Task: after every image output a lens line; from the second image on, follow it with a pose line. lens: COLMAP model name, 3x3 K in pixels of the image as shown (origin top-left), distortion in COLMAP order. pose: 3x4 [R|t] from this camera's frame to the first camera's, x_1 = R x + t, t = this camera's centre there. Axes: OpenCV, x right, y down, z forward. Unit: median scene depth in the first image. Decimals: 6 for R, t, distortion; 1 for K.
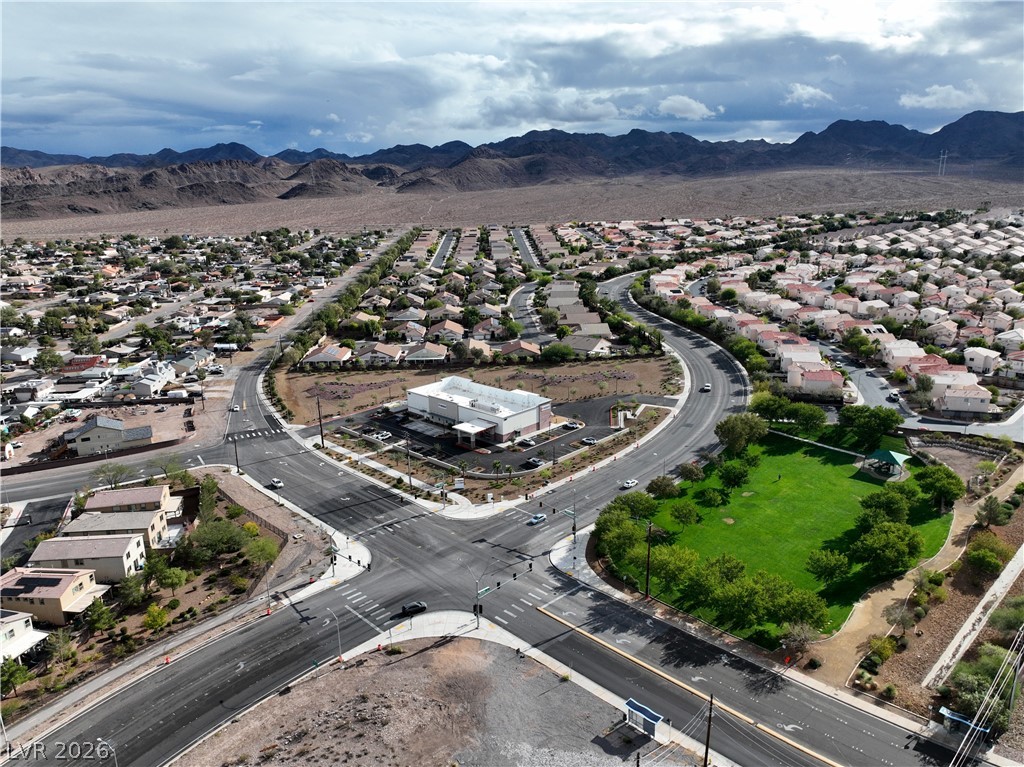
lens RADIAL K [[722.7, 0, 512.0], [0, 722.7, 383.5], [0, 0, 1]] dist [-0.004863, 0.020849]
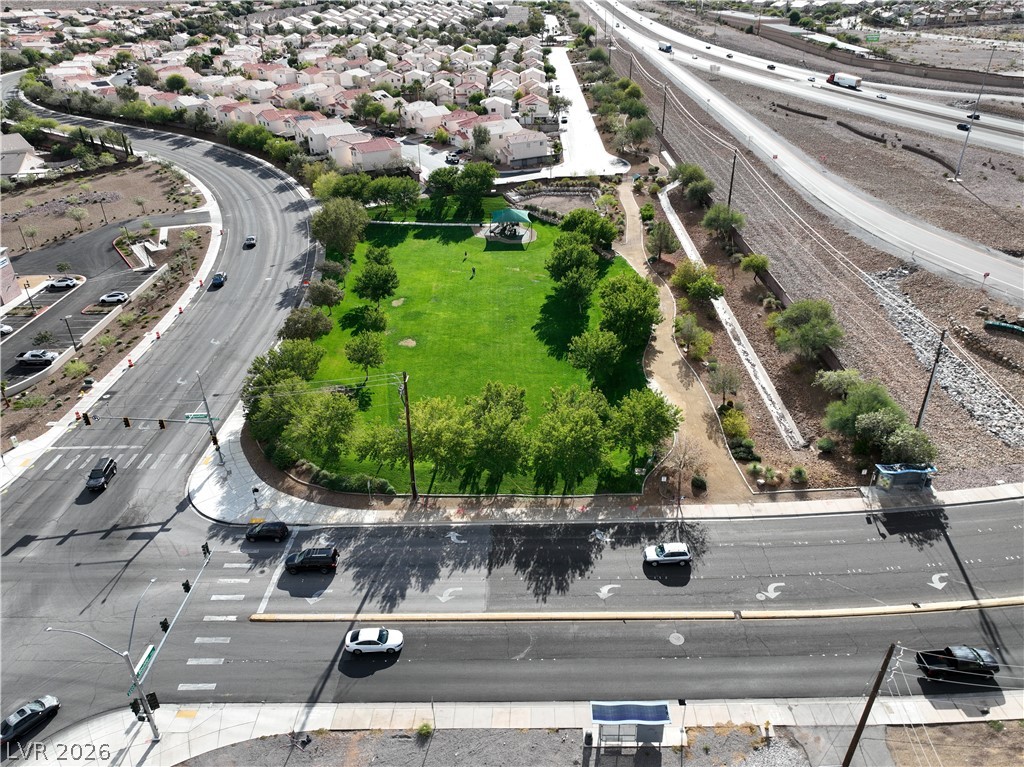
lens RADIAL K [[722.7, 0, 512.0], [0, 722.7, 383.5], [0, 0, 1]] dist [-0.004863, 0.020849]
pose [[0.709897, -0.339893, 0.616862, -0.057849], [0.191371, 0.935981, 0.295495, 0.034475], [-0.677808, -0.091722, 0.729495, 0.356974]]
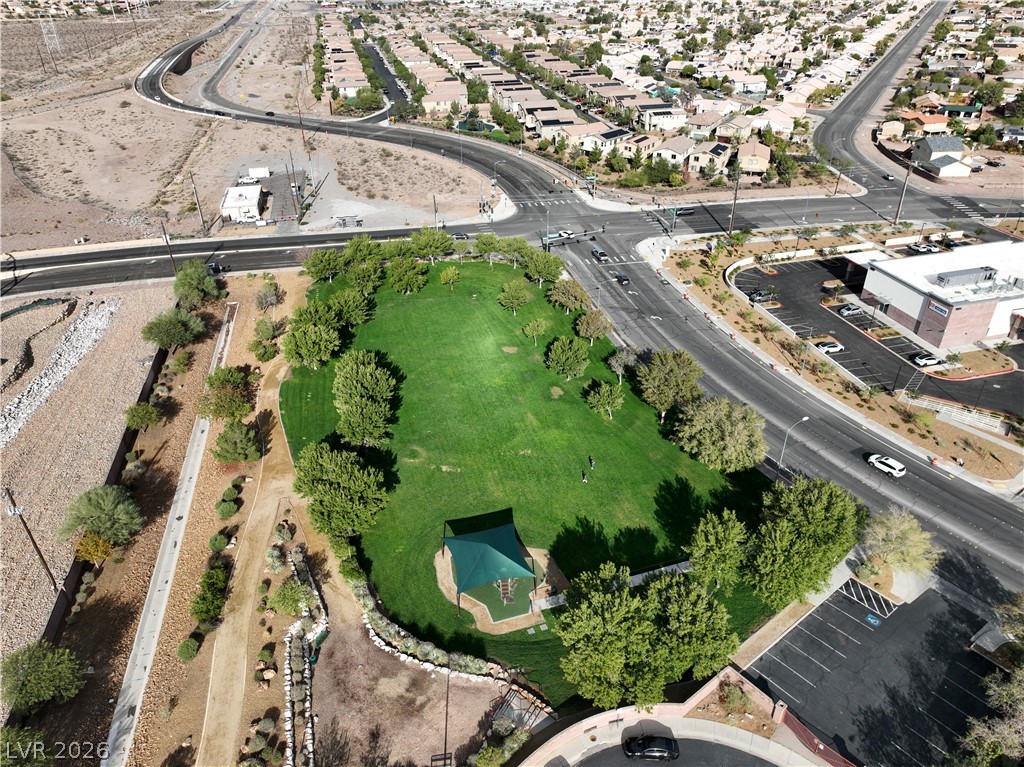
lens RADIAL K [[722.7, 0, 512.0], [0, 722.7, 383.5], [0, 0, 1]] dist [-0.004863, 0.020849]
pose [[-0.514073, 0.469518, -0.717831, 0.746564], [-0.208920, 0.743137, 0.635688, -0.244440], [0.831914, 0.476760, -0.283935, 1.046402]]
